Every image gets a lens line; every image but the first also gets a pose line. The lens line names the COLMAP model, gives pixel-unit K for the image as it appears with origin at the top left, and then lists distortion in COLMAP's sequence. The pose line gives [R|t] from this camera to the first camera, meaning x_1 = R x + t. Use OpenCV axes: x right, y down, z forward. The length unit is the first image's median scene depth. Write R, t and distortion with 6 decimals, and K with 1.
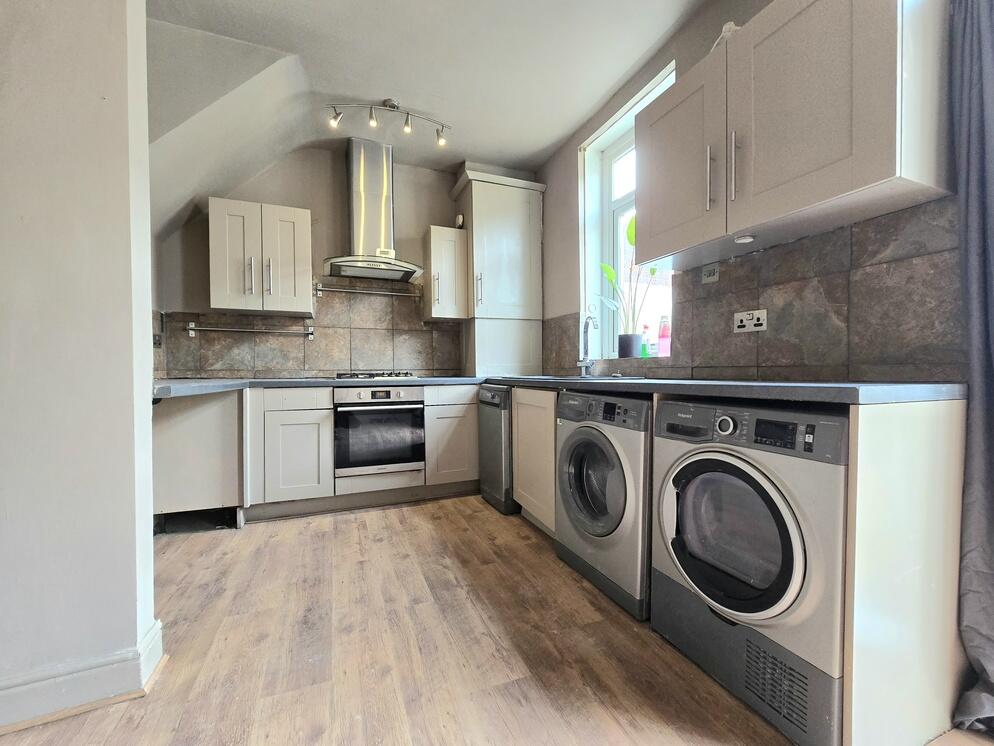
lens RADIAL K [[411.9, 0, 496.1], [0, 411.9, 380.4], [0, 0, 1]] dist [-0.001872, -0.000325]
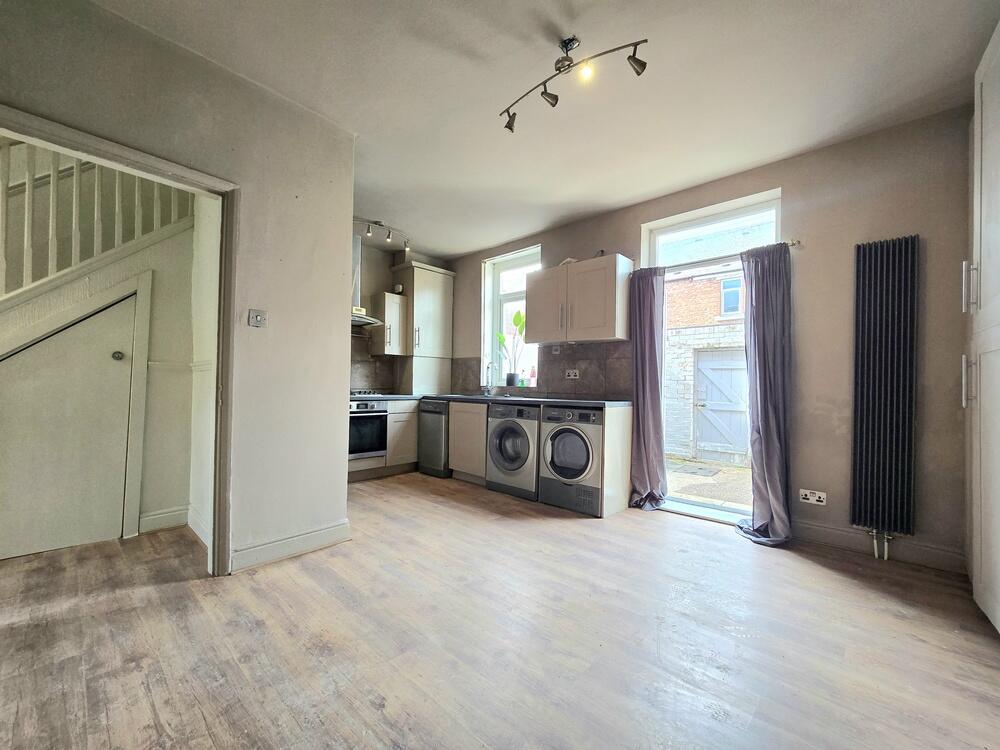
lens RADIAL K [[414.3, 0, 499.1], [0, 414.3, 382.4], [0, 0, 1]] dist [-0.001872, -0.000325]
pose [[0.906360, 0.024636, 0.421787, -0.565889], [-0.011786, 0.999384, -0.033046, -0.010081], [-0.422341, 0.024981, 0.906093, -0.719031]]
